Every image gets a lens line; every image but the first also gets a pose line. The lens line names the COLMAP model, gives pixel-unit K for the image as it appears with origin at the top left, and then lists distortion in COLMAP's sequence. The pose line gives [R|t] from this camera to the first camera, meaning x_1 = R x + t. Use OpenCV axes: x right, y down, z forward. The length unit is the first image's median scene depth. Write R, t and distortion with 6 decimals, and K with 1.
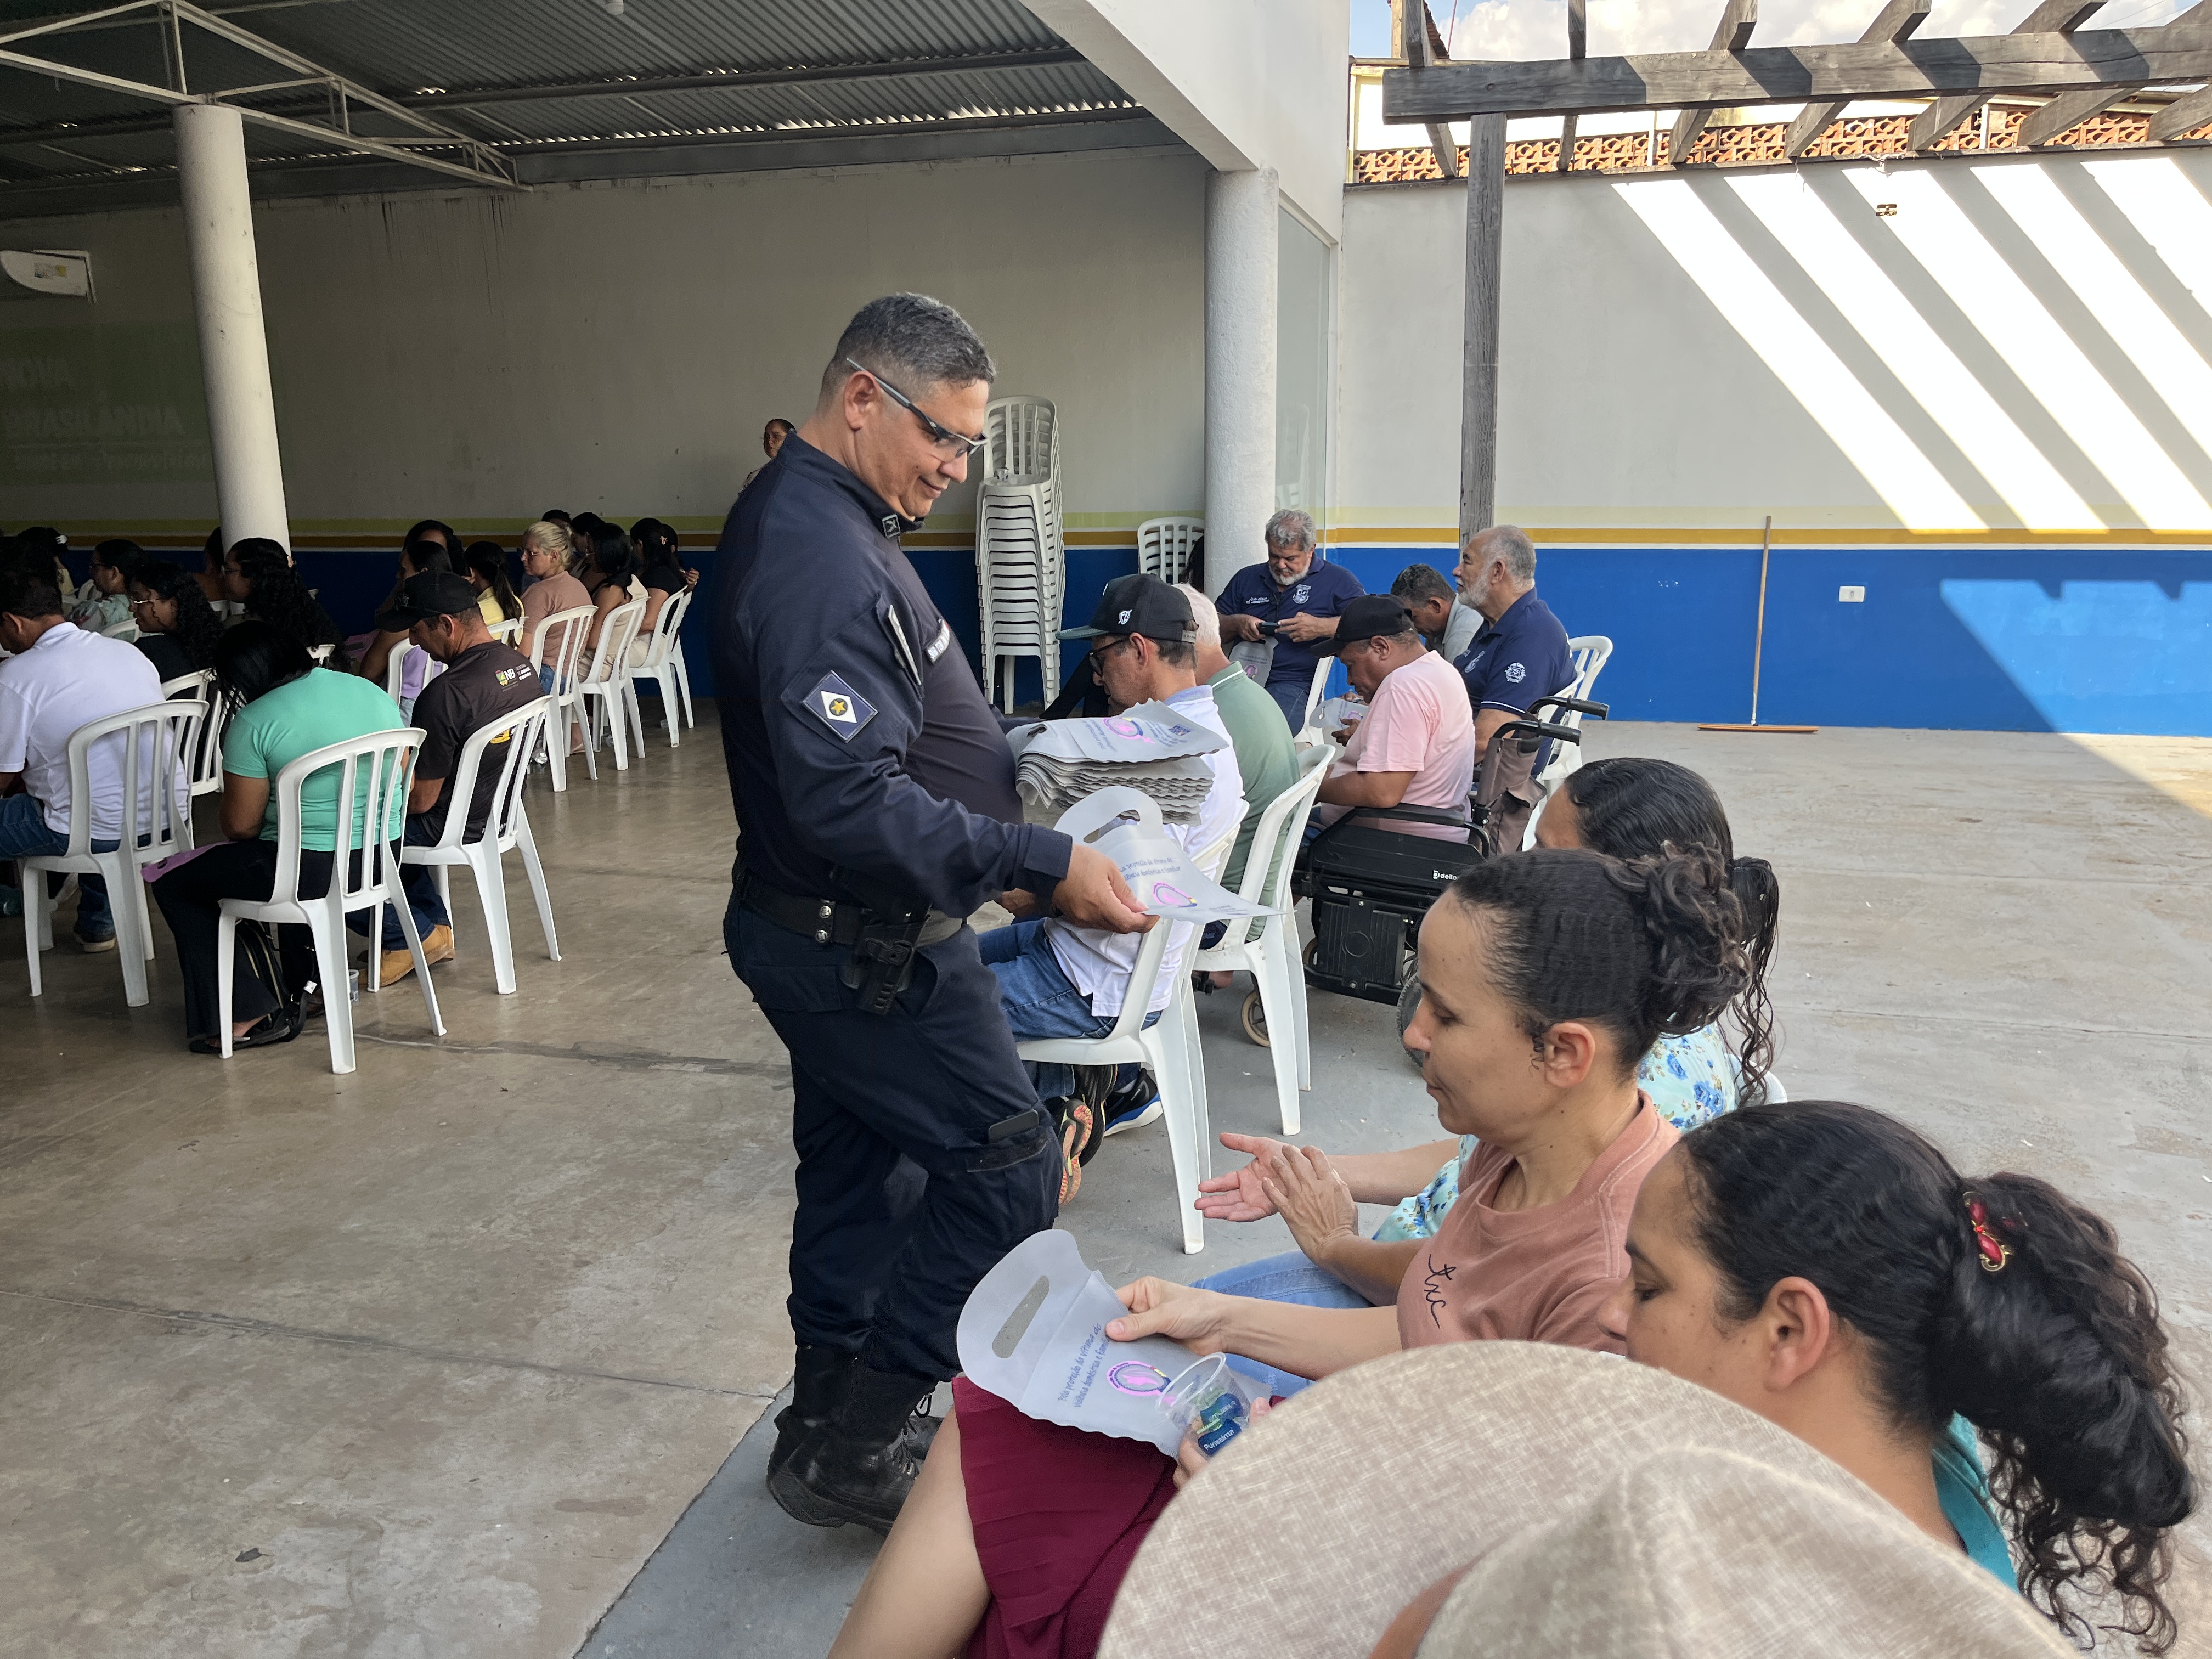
lens RADIAL K [[1664.4, 0, 1121.1], [0, 1664.4, 824.2], [0, 0, 1]] dist [0.056493, -0.084117]
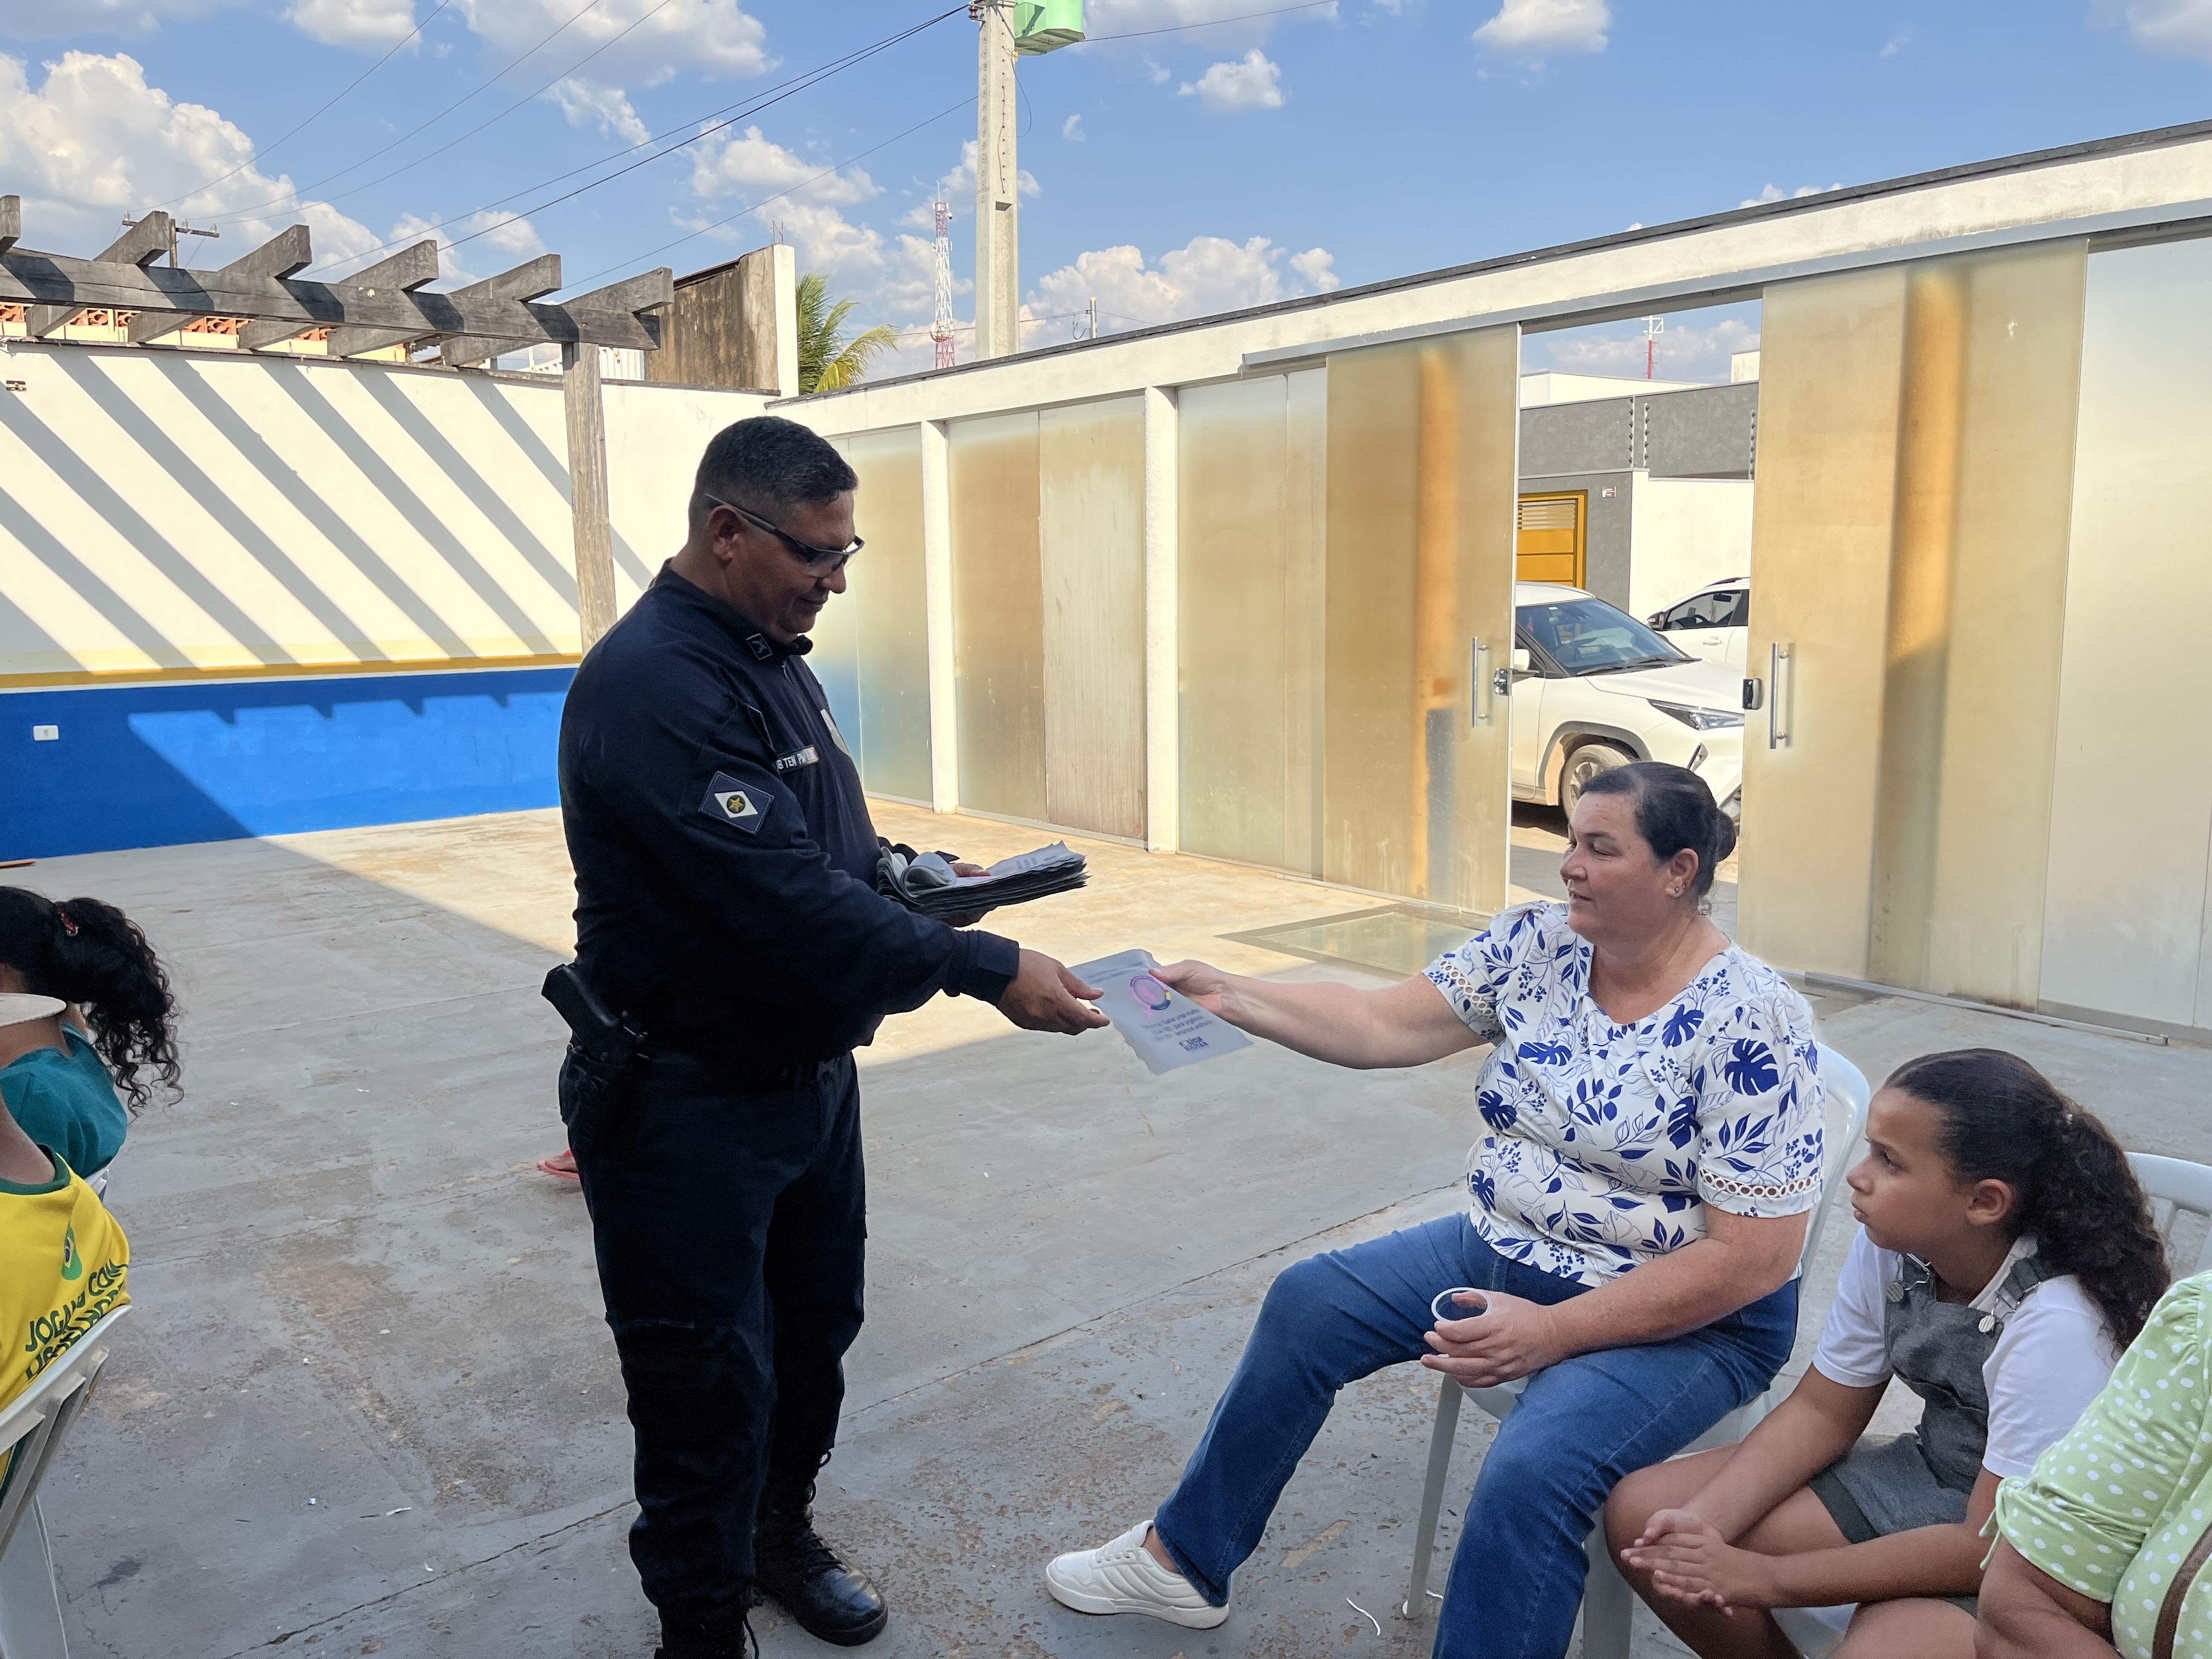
lens RADIAL K [[1664.4, 0, 1121.1], [0, 1664.4, 824.2], [0, 0, 1]] dist [0.056493, -0.084117]
pose [[0.565843, -0.111747, 0.816905, -0.071252], [0.182838, 0.983112, 0.007837, 0.046867], [-0.803985, 0.144927, 0.576718, -0.202004]]
